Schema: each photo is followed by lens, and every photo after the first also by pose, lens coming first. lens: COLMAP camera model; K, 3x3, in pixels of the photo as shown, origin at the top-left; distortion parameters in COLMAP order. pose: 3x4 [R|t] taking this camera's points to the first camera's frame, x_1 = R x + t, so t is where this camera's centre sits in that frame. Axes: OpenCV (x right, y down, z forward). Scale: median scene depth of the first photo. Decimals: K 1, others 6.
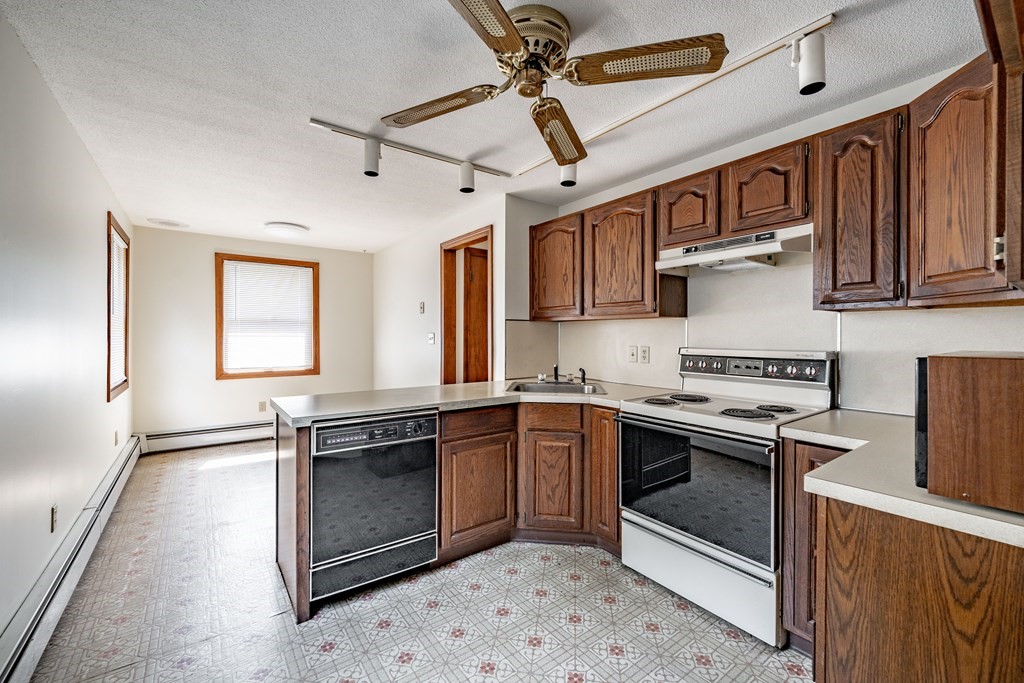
lens RADIAL K [[421.7, 0, 505.2], [0, 421.7, 332.5], [0, 0, 1]] dist [-0.000328, -0.000864]
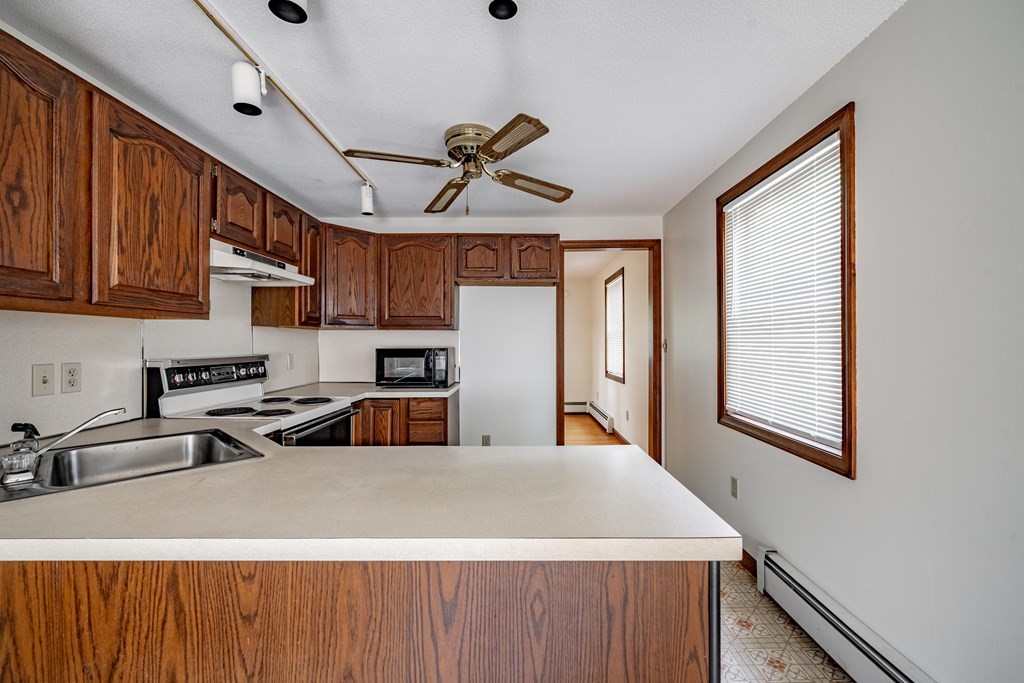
lens RADIAL K [[421.7, 0, 519.1], [0, 421.7, 340.8], [0, 0, 1]] dist [-0.000328, -0.000864]
pose [[-0.809644, 0.001939, 0.586918, -0.719843], [-0.003403, 0.999962, -0.007998, 0.008233], [-0.586912, -0.008473, -0.809607, 1.621330]]
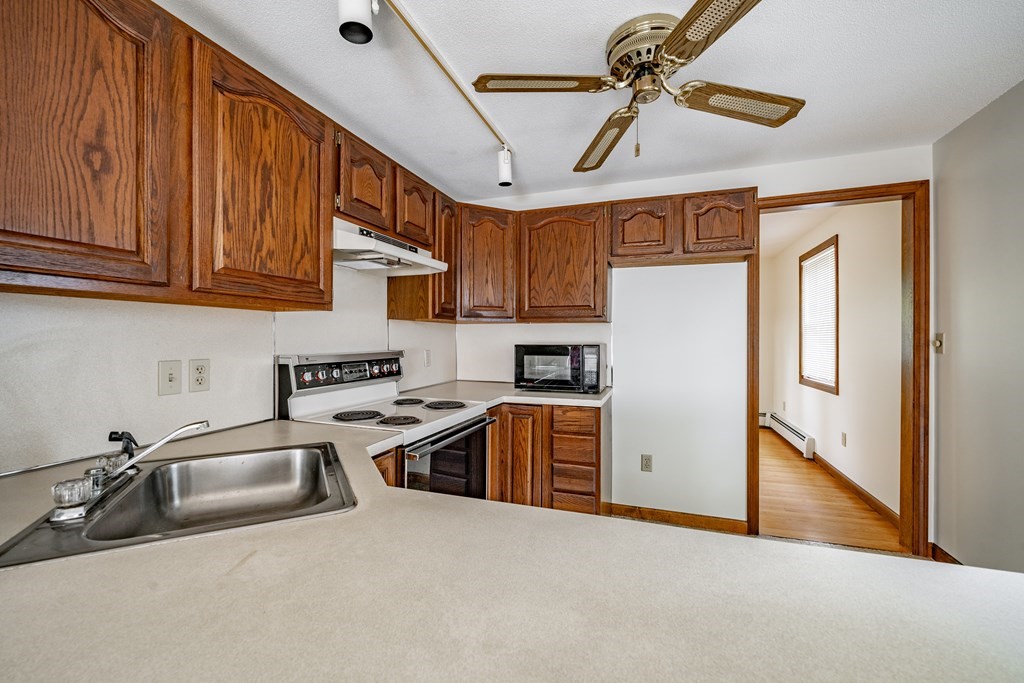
lens RADIAL K [[421.7, 0, 505.4], [0, 421.7, 338.3], [0, 0, 1]] dist [-0.000328, -0.000864]
pose [[-0.558258, -0.003007, 0.829662, -0.458808], [-0.006592, 0.999978, -0.000812, 0.007887], [-0.829642, -0.005922, -0.558265, 1.433951]]
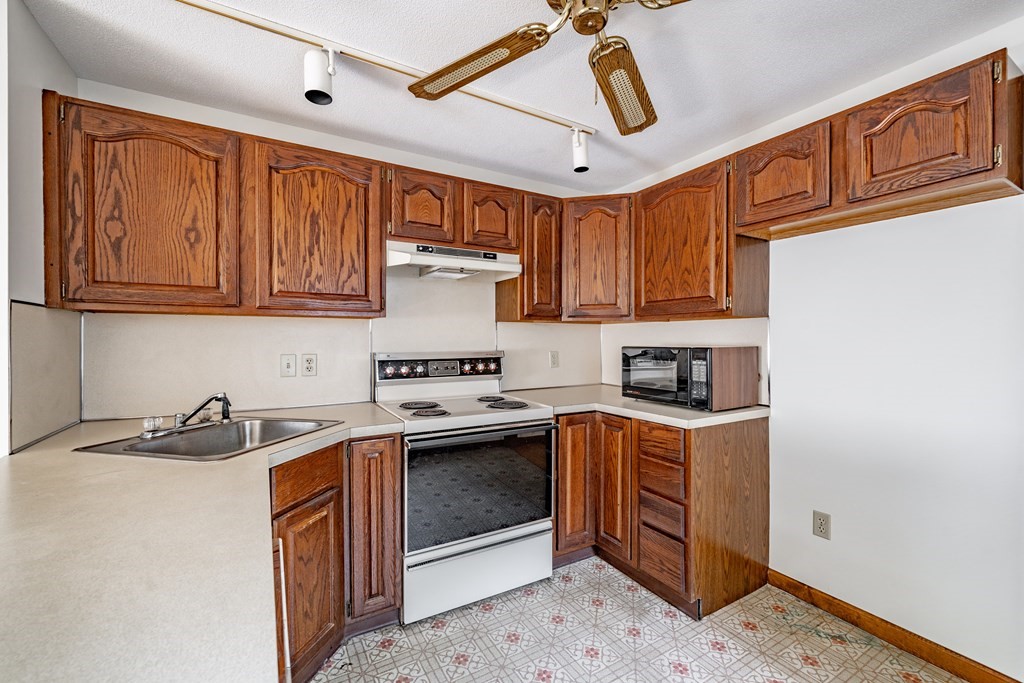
lens RADIAL K [[421.7, 0, 513.4], [0, 421.7, 339.0], [0, 0, 1]] dist [-0.000328, -0.000864]
pose [[0.100327, -0.000365, 0.994954, -0.565348], [-0.003347, 0.999994, 0.000704, 0.006045], [-0.994949, -0.003401, 0.100325, 0.821115]]
